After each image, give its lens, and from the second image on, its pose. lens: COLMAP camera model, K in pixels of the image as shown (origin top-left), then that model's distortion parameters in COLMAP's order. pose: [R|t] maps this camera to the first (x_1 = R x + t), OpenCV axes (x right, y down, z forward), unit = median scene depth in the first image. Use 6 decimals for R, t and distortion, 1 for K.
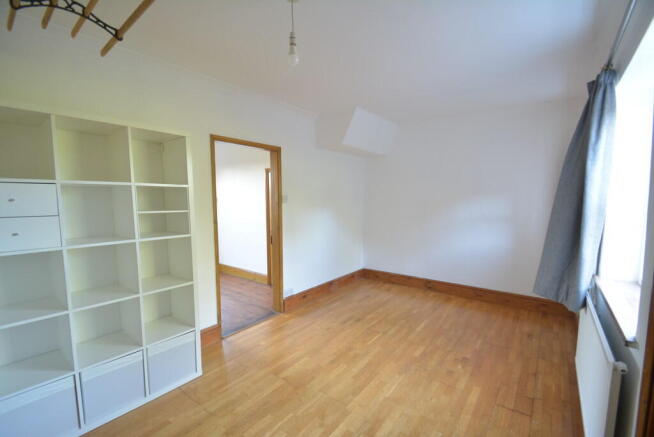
lens RADIAL K [[287.1, 0, 321.7], [0, 287.1, 226.5], [0, 0, 1]] dist [-0.002130, -0.000543]
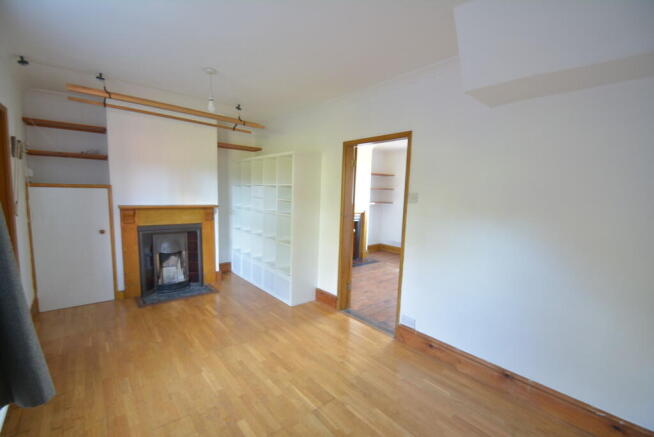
lens RADIAL K [[287.1, 0, 321.7], [0, 287.1, 226.5], [0, 0, 1]] dist [-0.002130, -0.000543]
pose [[-0.209990, 0.112253, -0.971238, 0.936482], [-0.127441, 0.981769, 0.141024, -0.137748], [0.969362, 0.153390, -0.191856, 1.294435]]
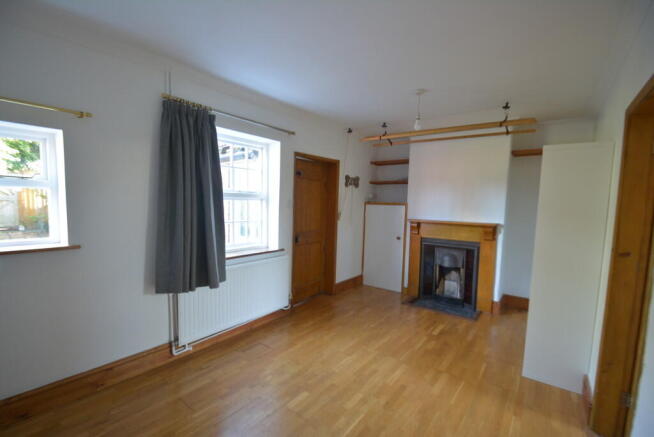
lens RADIAL K [[287.1, 0, 321.7], [0, 287.1, 226.5], [0, 0, 1]] dist [-0.002130, -0.000543]
pose [[-0.999808, -0.019595, -0.000946, 0.303406], [-0.019427, 0.982241, 0.186613, -0.187099], [-0.002728, 0.186595, -0.982433, 1.791626]]
